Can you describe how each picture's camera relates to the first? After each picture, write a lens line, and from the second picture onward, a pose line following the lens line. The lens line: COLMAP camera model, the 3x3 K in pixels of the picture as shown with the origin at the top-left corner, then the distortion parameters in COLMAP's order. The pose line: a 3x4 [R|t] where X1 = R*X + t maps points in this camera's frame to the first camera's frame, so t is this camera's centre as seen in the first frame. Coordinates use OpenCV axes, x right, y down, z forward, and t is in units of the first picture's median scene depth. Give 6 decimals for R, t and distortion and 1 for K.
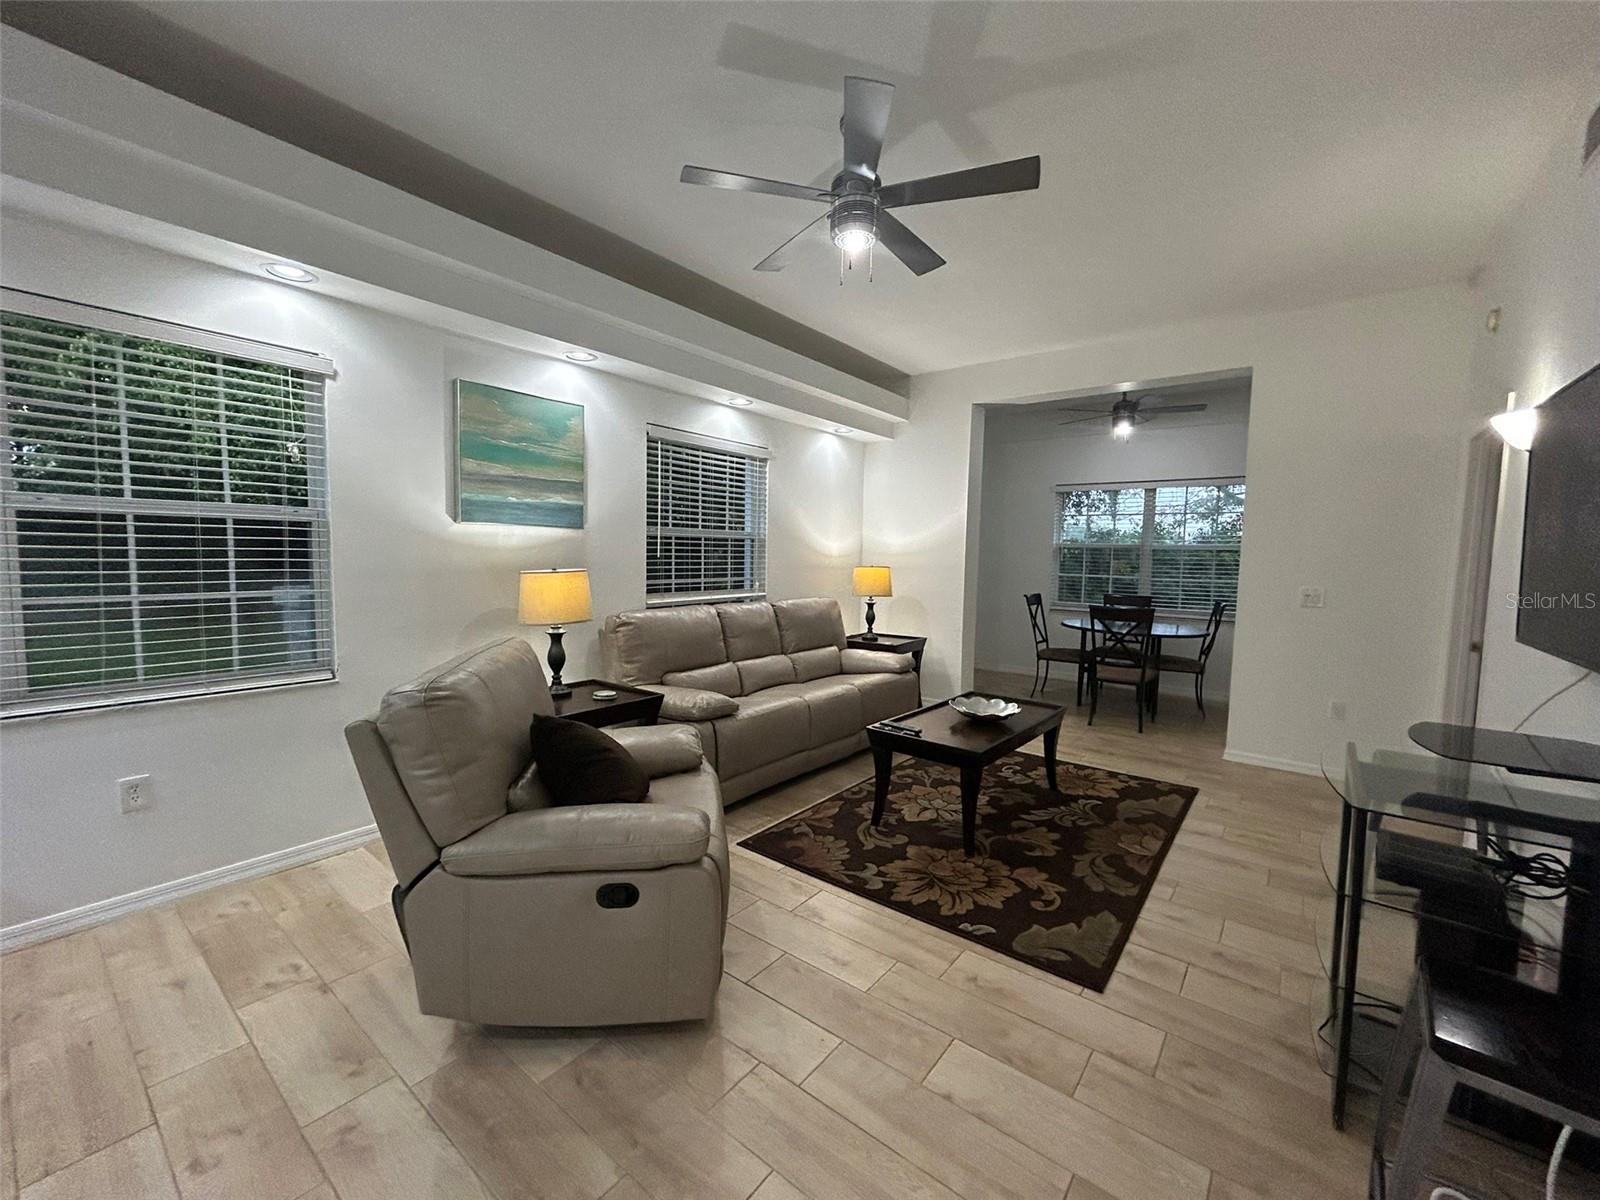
lens RADIAL K [[647.0, 0, 799.5], [0, 647.0, 596.3], [0, 0, 1]] dist [-0.002210, 0.001067]
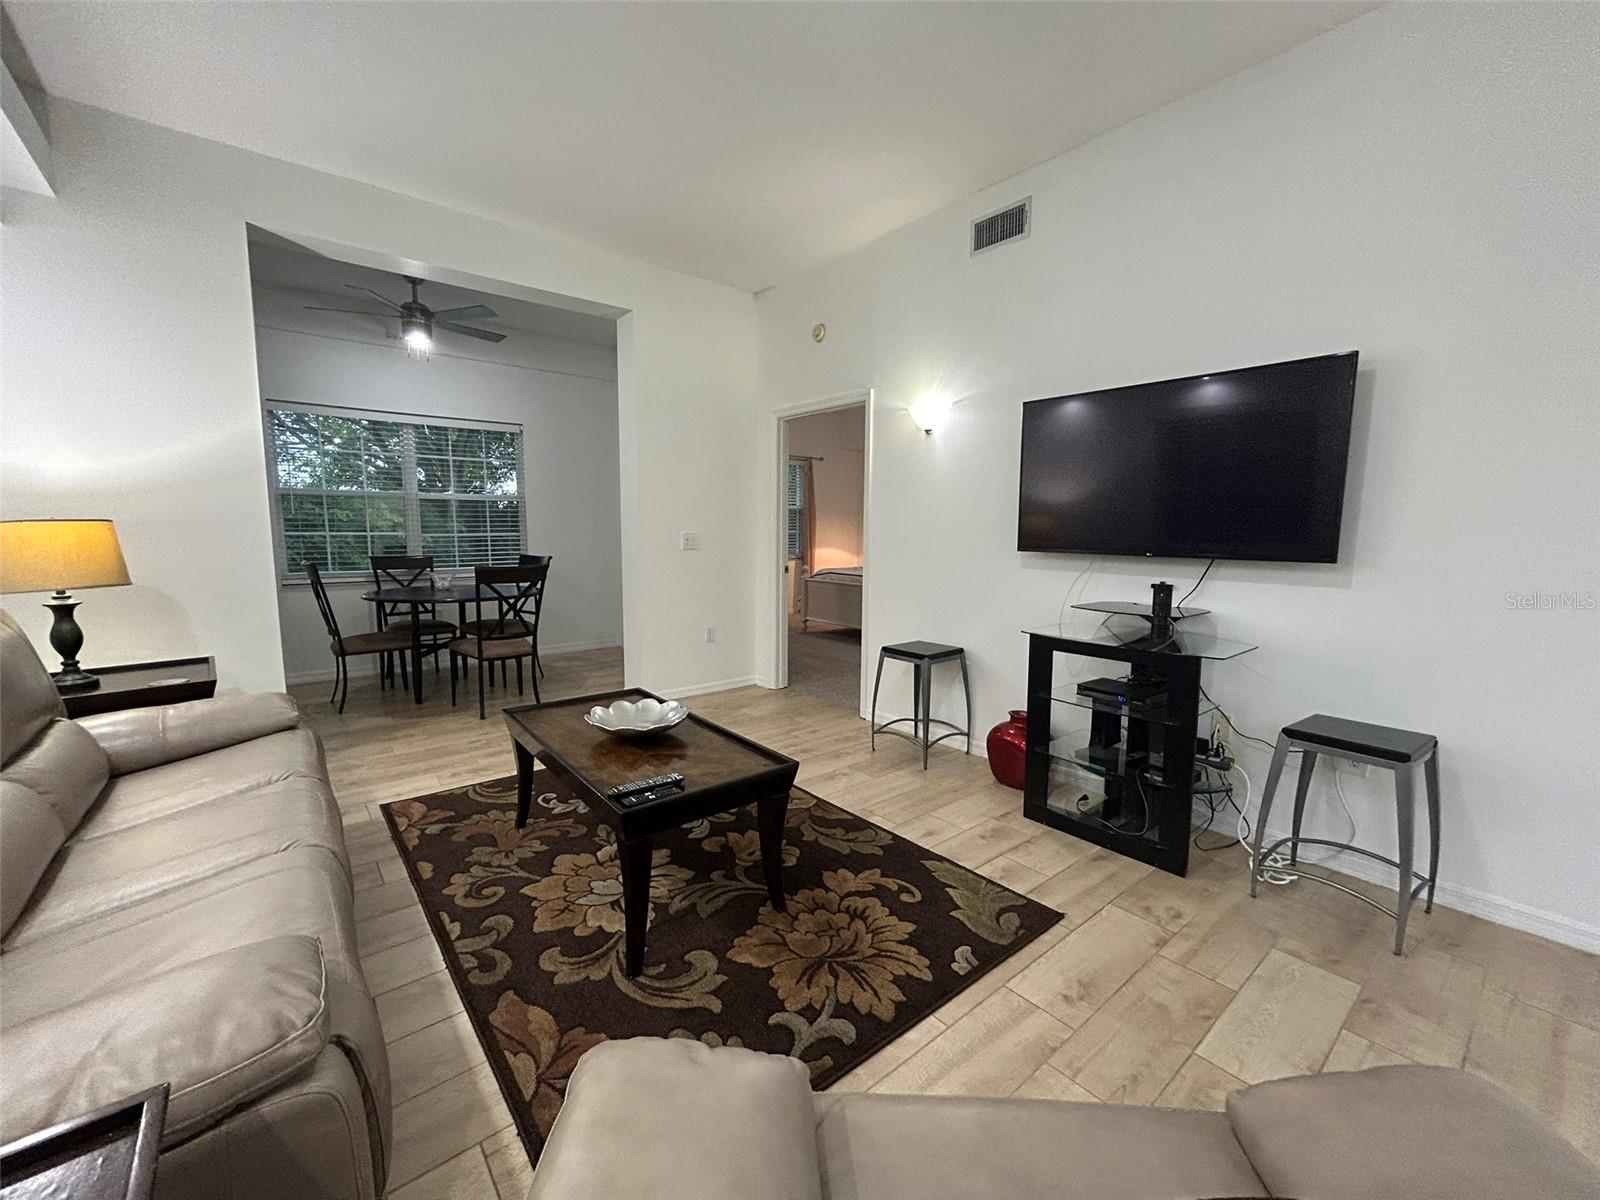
lens RADIAL K [[647.0, 0, 790.1], [0, 647.0, 604.1], [0, 0, 1]] dist [-0.002210, 0.001067]
pose [[0.220046, -0.131424, 0.966596, -0.308771], [0.067324, 0.990566, 0.119356, -0.014018], [-0.973164, 0.038811, 0.226818, 0.658222]]
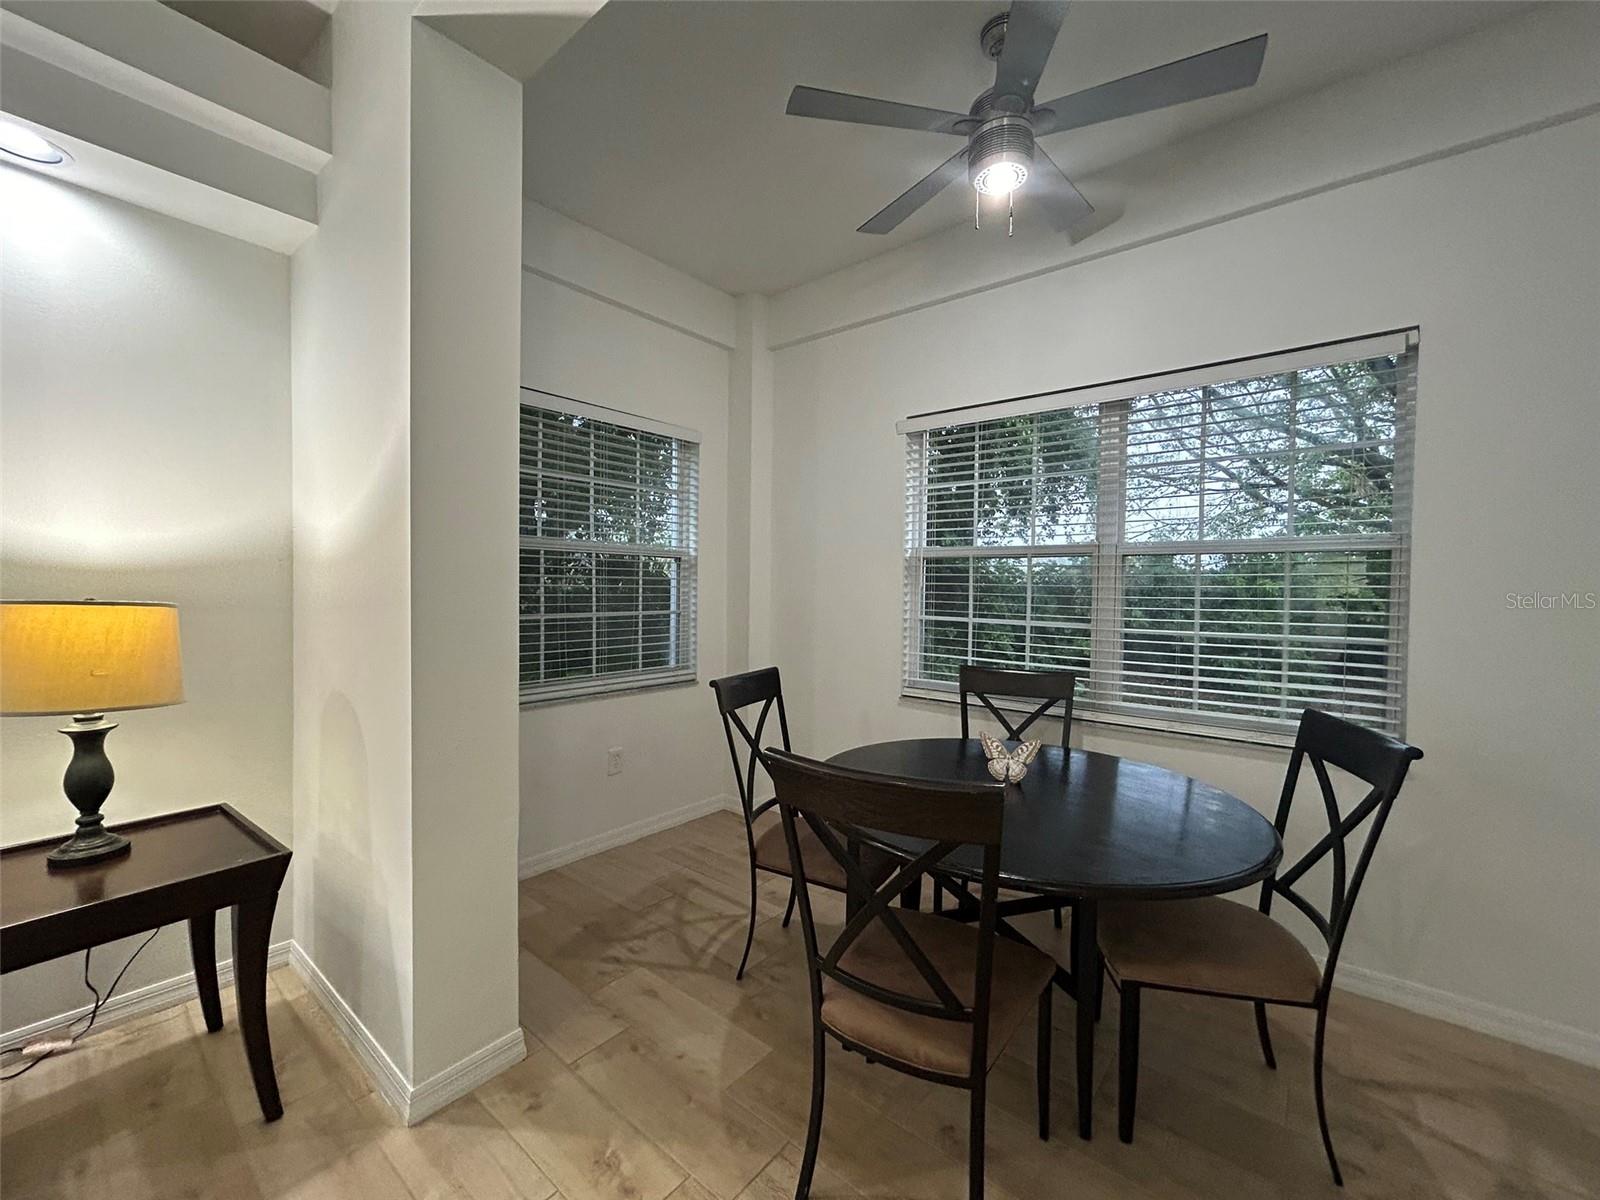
lens RADIAL K [[647.0, 0, 792.6], [0, 647.0, 598.4], [0, 0, 1]] dist [-0.002210, 0.001067]
pose [[0.999016, -0.015808, -0.041442, 0.660400], [0.013349, 0.998171, -0.058969, -0.041337], [0.042298, 0.058357, 0.997399, 1.116691]]
